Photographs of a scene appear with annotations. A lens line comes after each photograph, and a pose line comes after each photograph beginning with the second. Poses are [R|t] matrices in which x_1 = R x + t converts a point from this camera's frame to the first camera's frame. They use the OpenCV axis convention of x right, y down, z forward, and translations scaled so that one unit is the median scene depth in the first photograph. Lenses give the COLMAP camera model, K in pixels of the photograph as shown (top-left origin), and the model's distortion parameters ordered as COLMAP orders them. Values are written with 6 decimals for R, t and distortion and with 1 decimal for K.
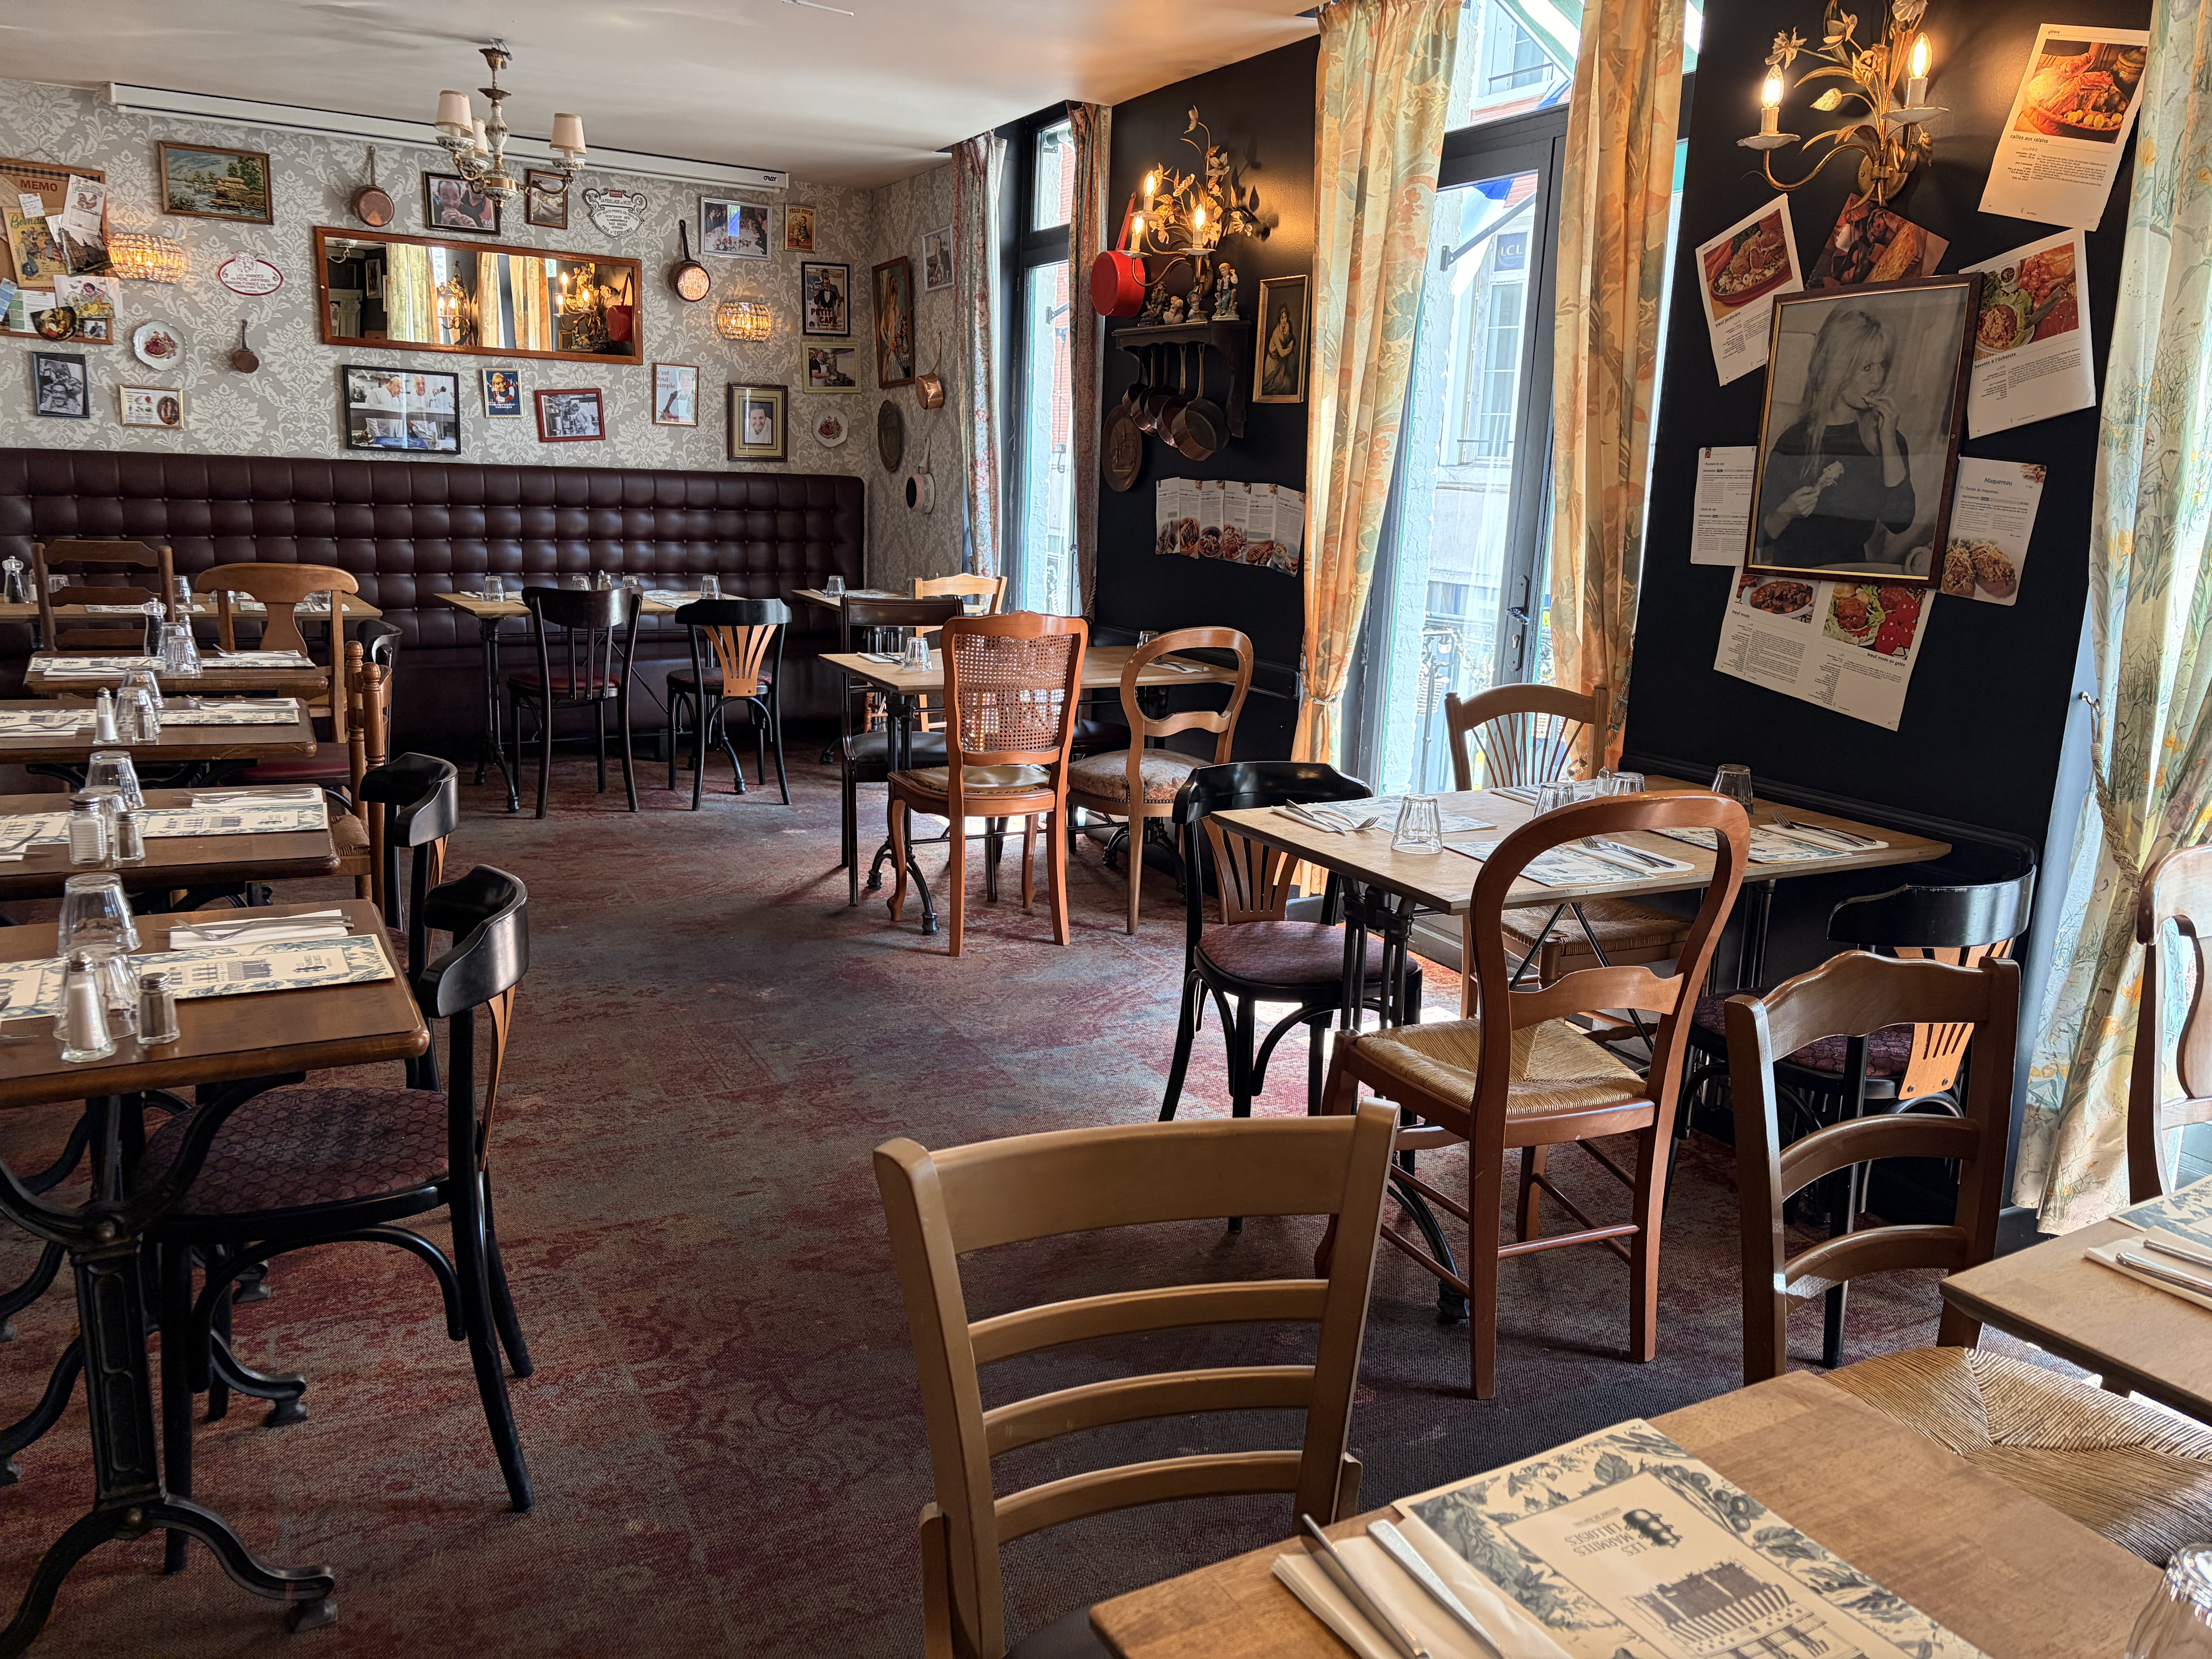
lens RADIAL K [[1609.7, 0, 1106.0], [0, 1609.7, 829.5], [0, 0, 1]] dist [0.028078, -0.069407]
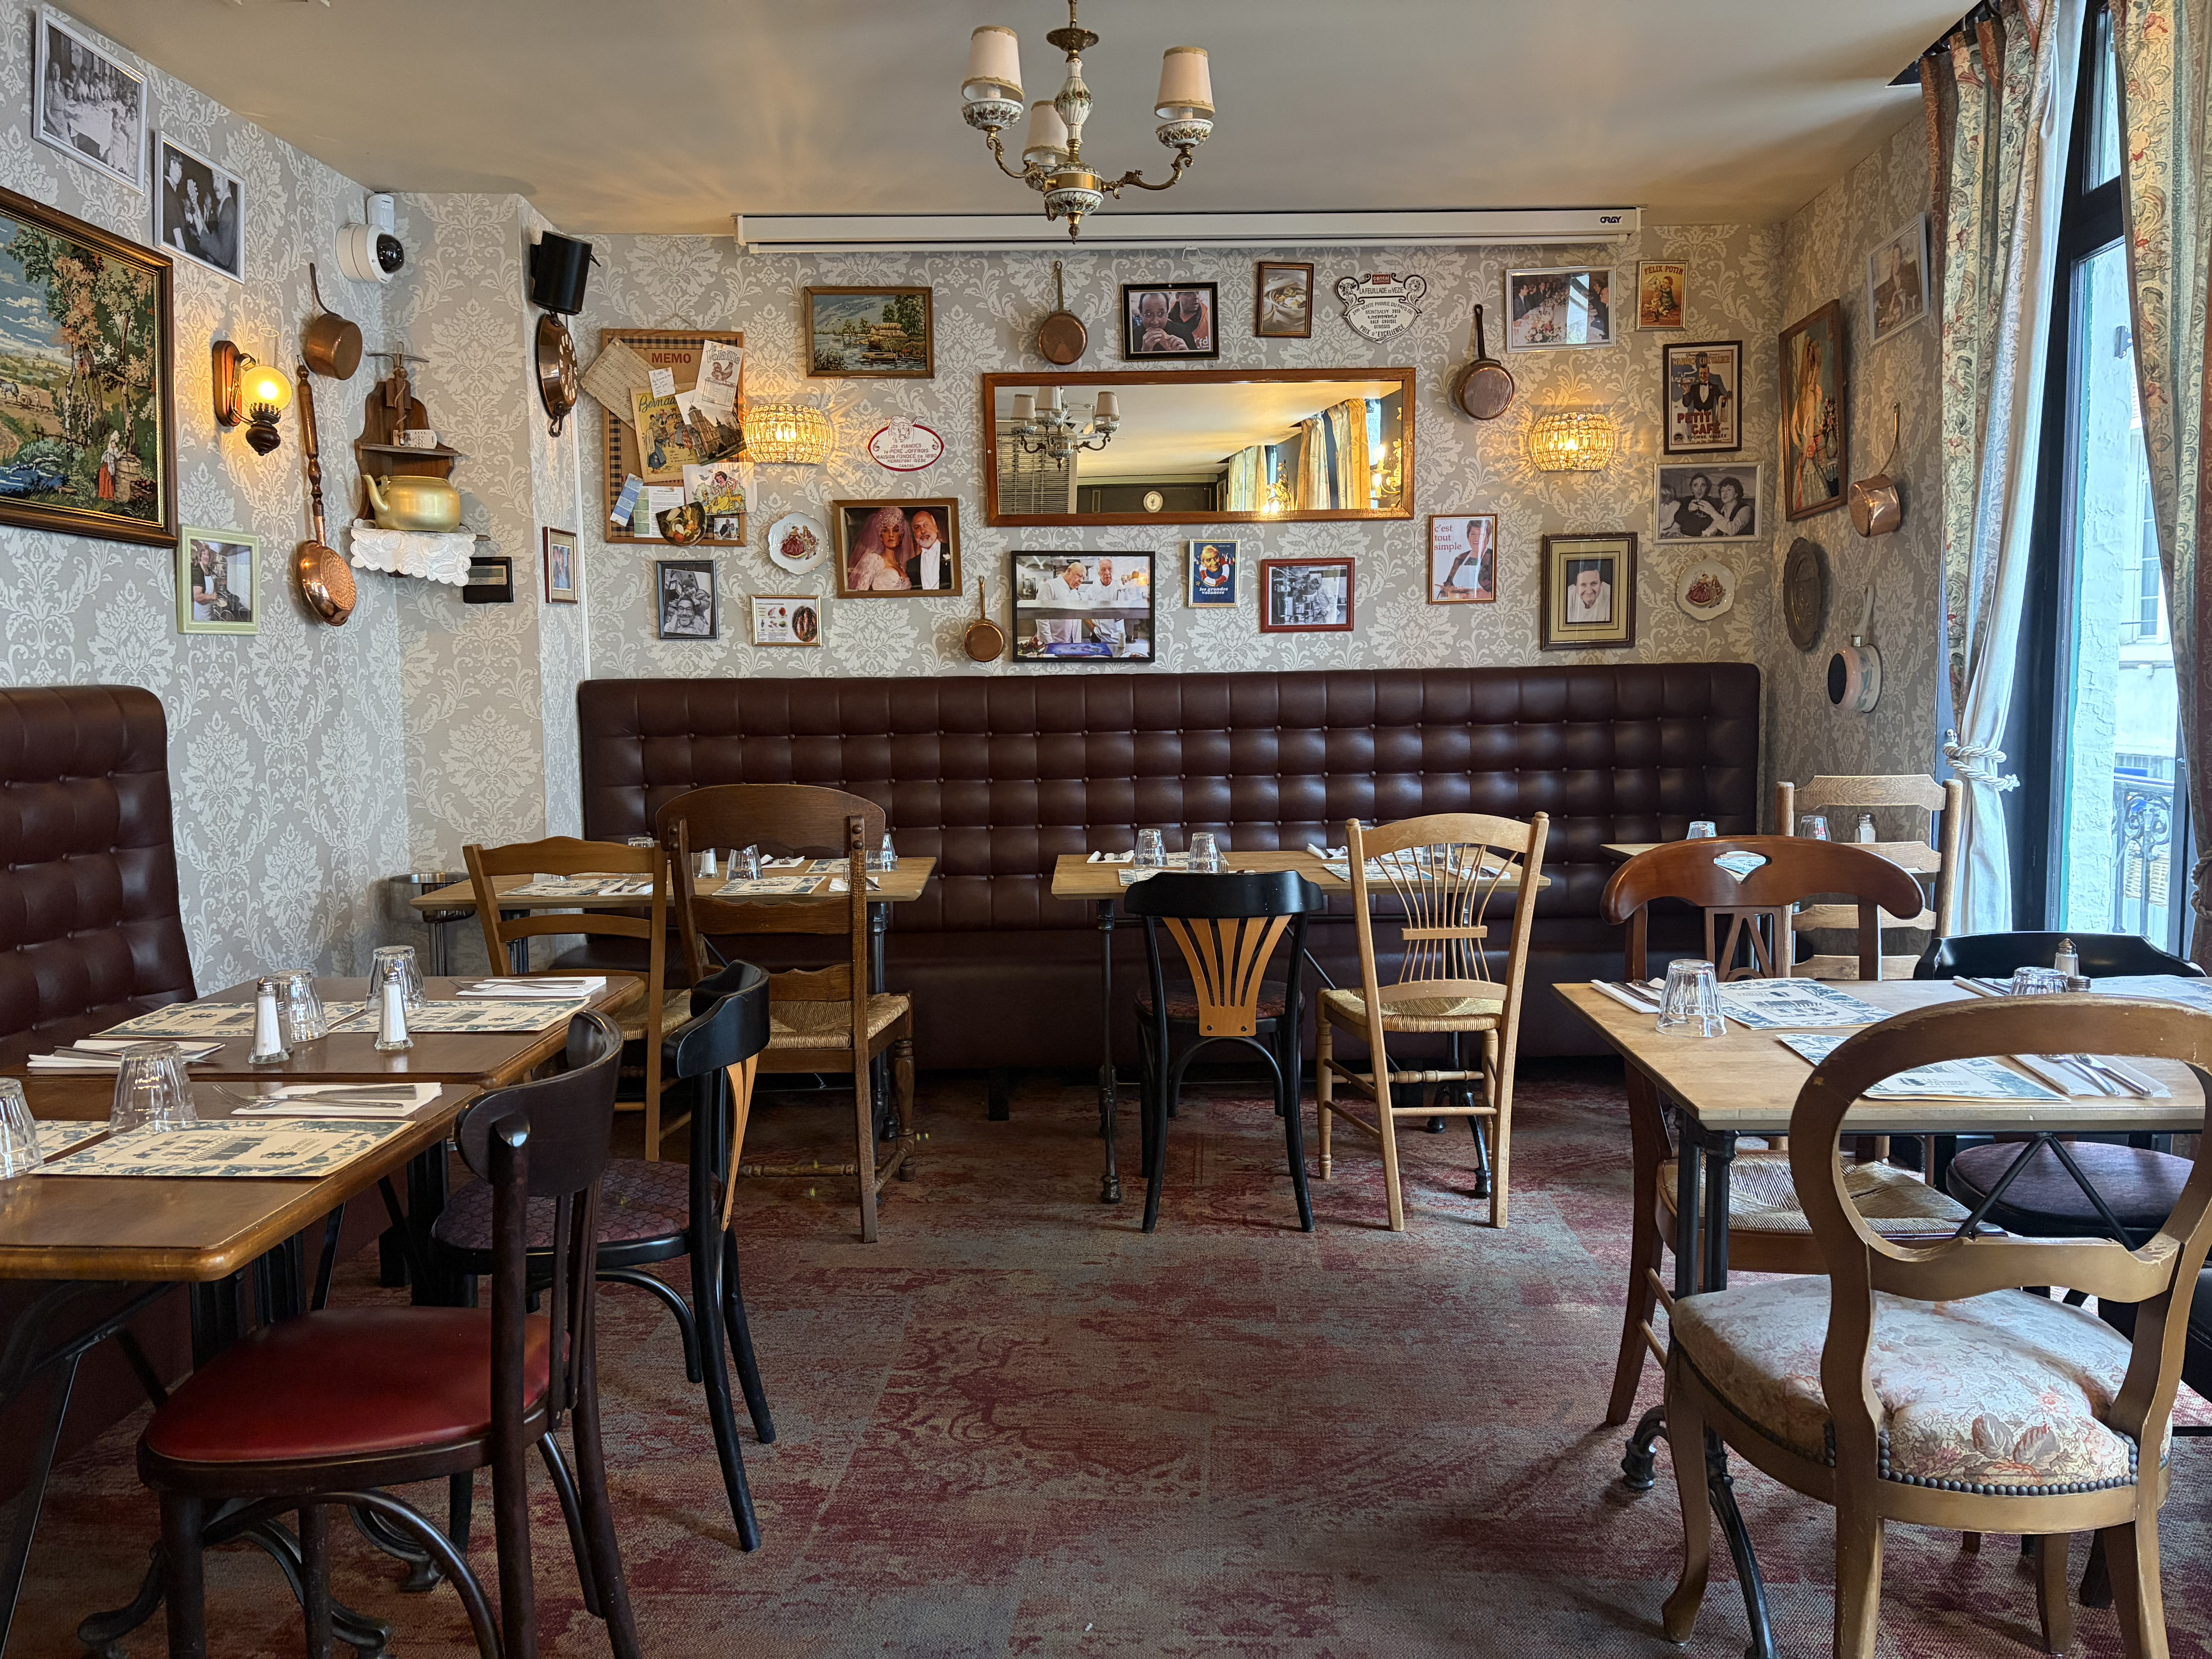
lens RADIAL K [[1609.7, 0, 1106.0], [0, 1609.7, 829.5], [0, 0, 1]] dist [0.028078, -0.069407]
pose [[0.855856, 0.001131, -0.517212, -0.049511], [-0.063674, 0.992621, -0.103194, -0.085740], [0.513279, 0.121253, 0.849613, 0.402485]]
